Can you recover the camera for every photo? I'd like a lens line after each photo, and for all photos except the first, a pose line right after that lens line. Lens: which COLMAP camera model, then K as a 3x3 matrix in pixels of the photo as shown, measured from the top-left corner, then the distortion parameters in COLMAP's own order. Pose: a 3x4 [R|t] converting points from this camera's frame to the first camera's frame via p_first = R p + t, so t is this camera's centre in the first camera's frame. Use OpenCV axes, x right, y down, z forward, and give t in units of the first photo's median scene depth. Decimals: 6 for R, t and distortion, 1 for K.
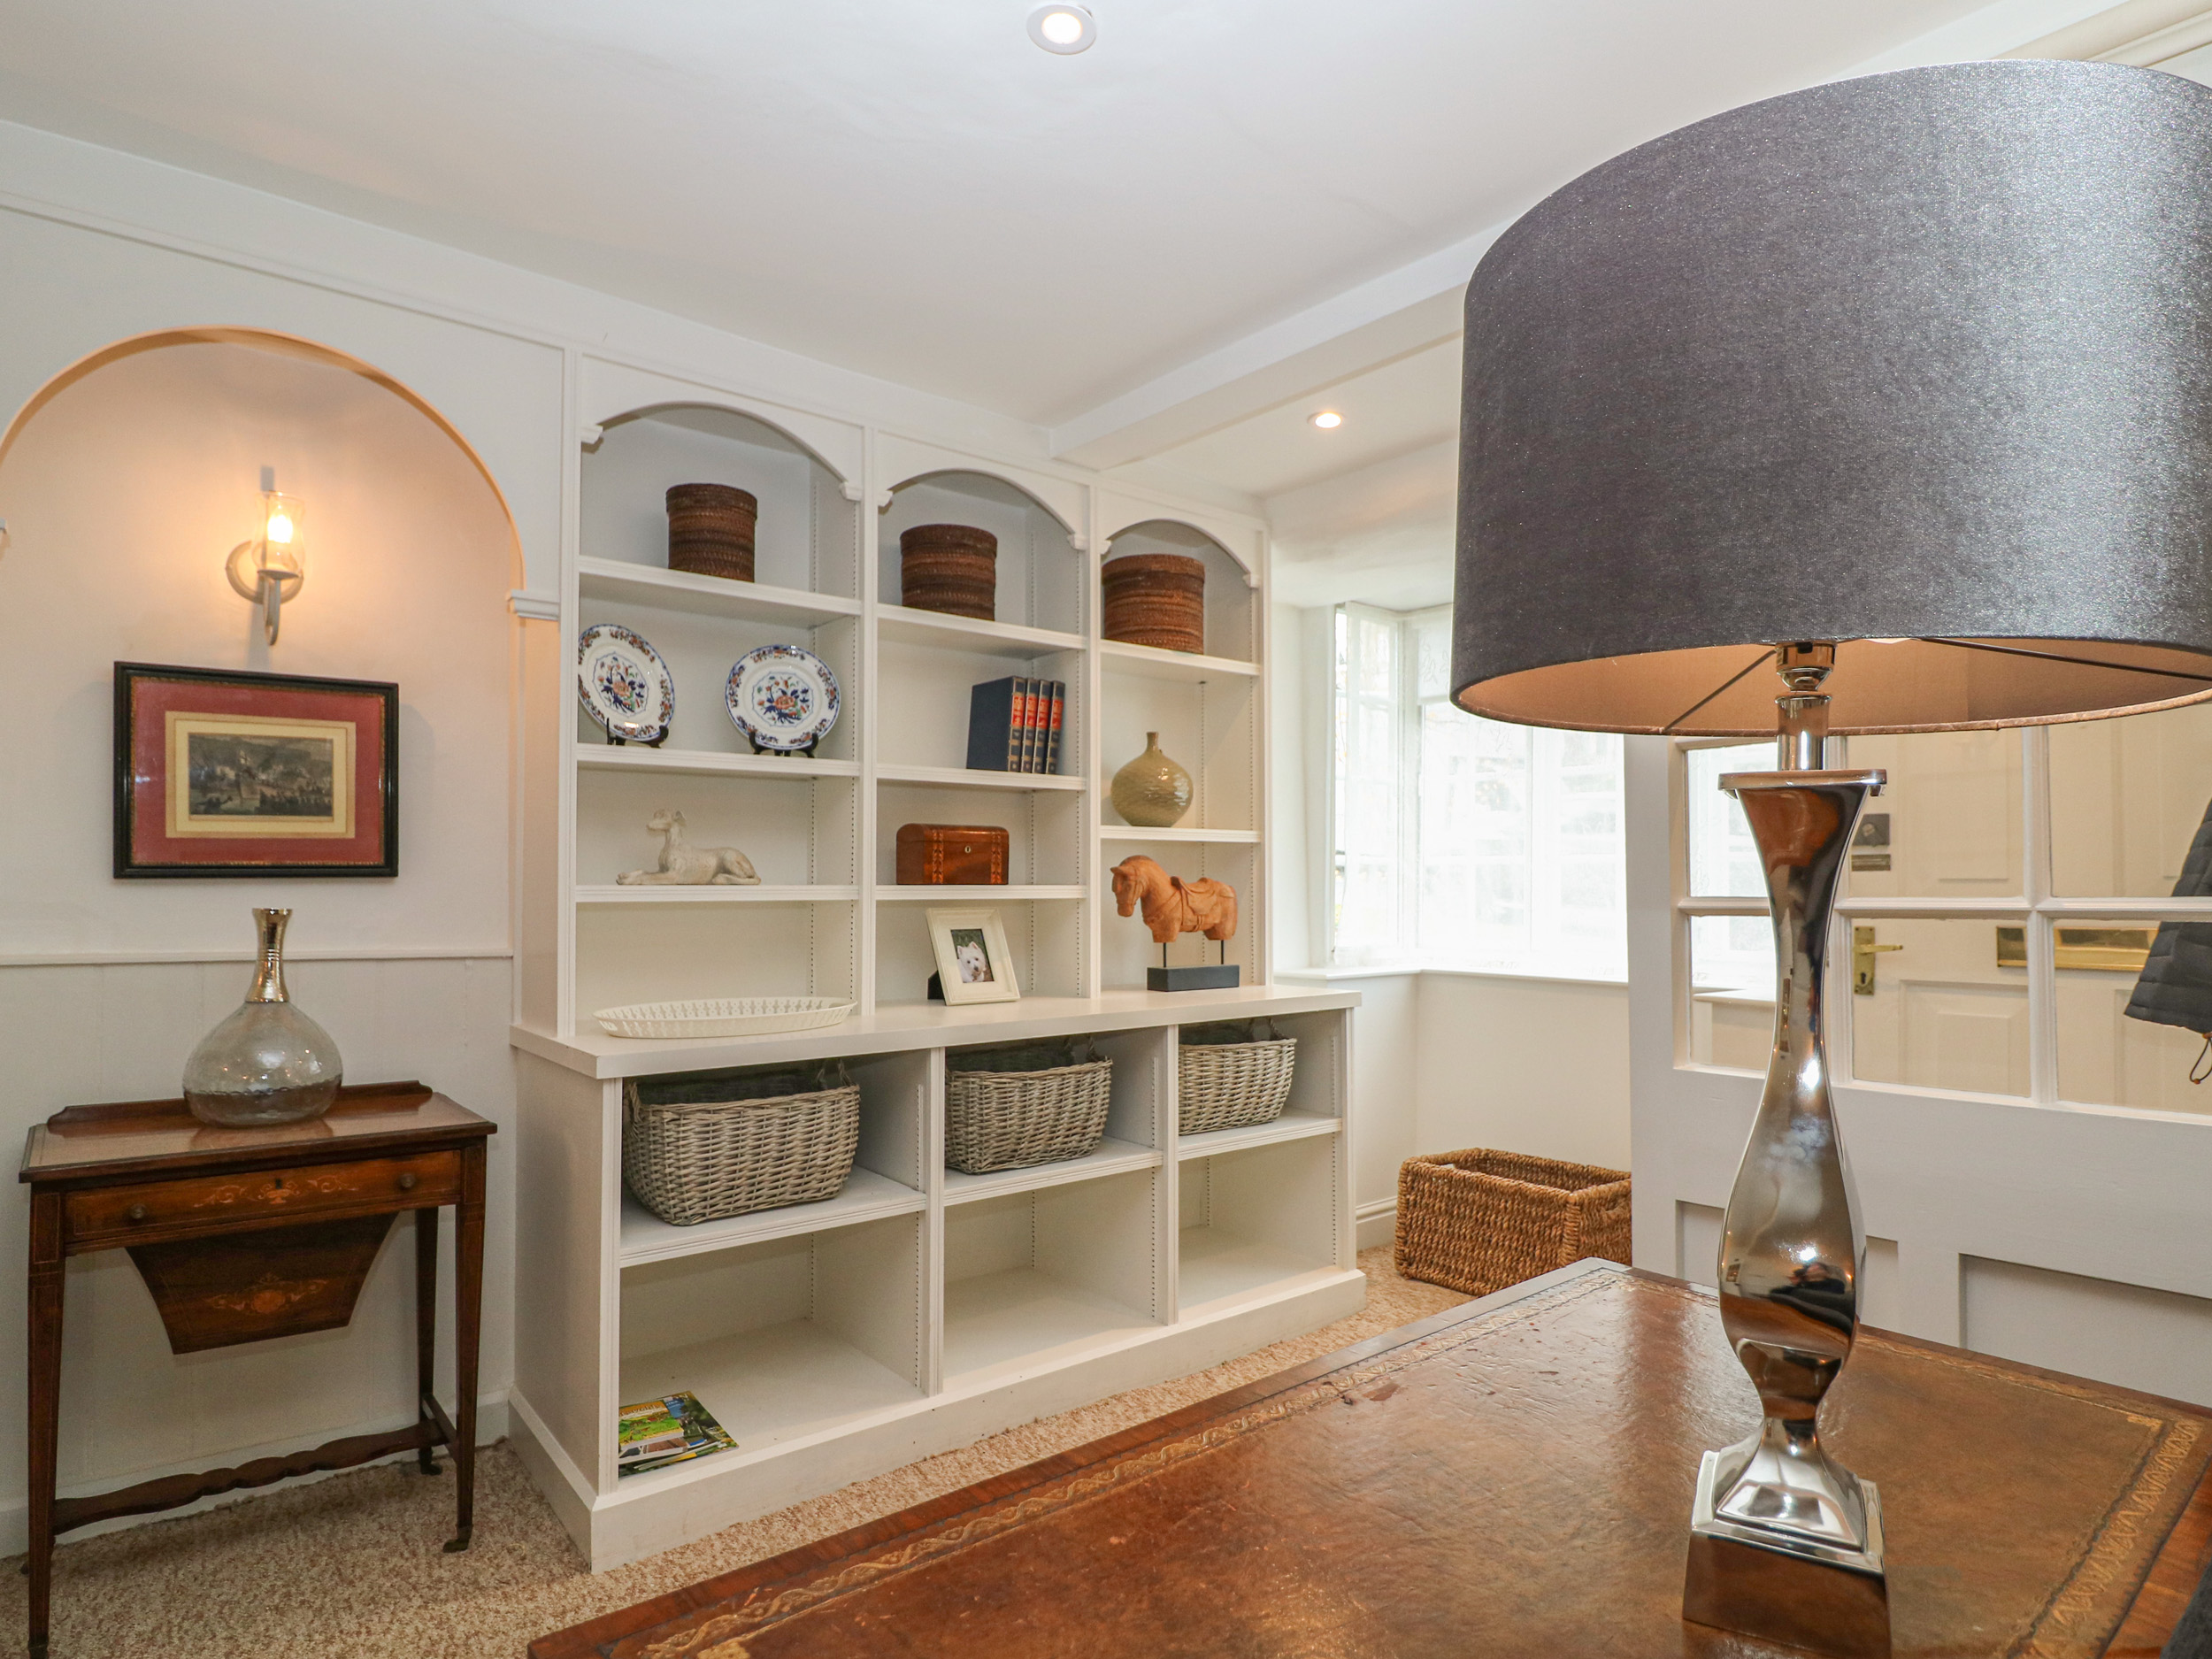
lens RADIAL K [[1347.1, 0, 1106.0], [0, 1347.1, 829.5], [0, 0, 1]] dist [-0.000642, -0.002128]
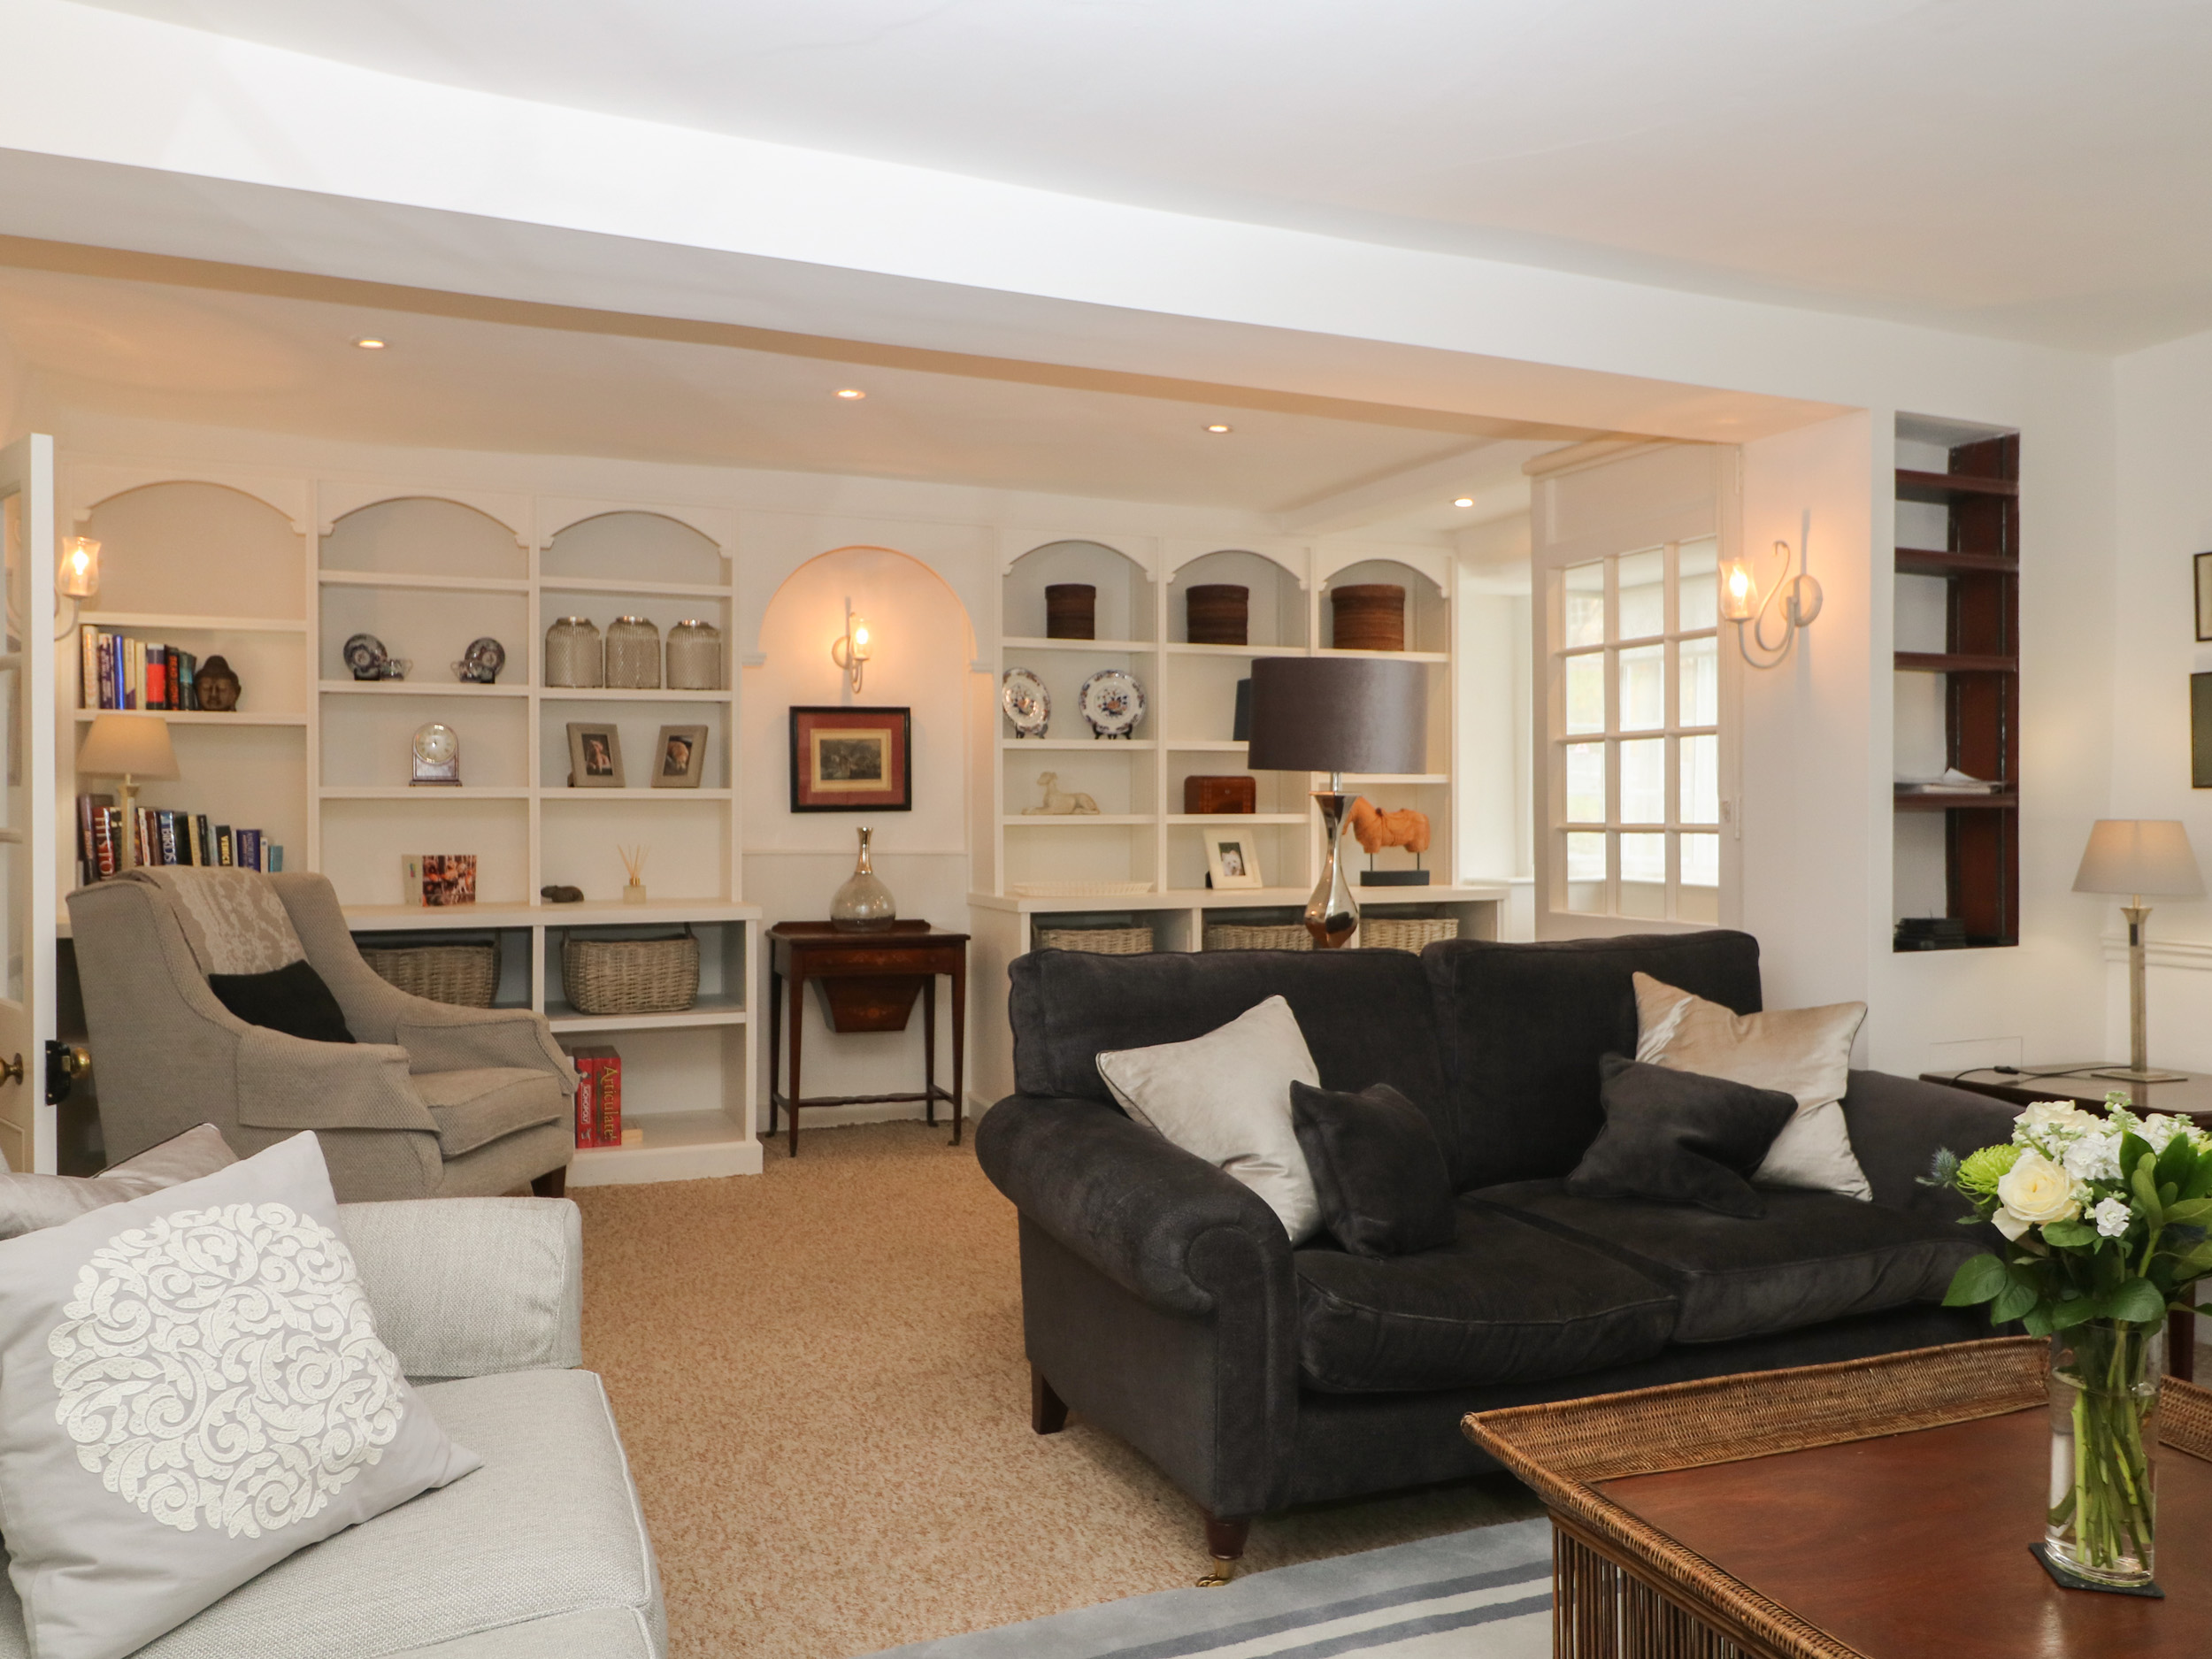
lens RADIAL K [[1571.9, 0, 1106.0], [0, 1571.9, 829.5], [0, 0, 1]] dist [0.000025, -0.000021]
pose [[0.965291, 0.007588, -0.261068, 0.264669], [0.008455, 0.998146, 0.060271, -0.058648], [0.261041, -0.060386, 0.963437, -0.895179]]
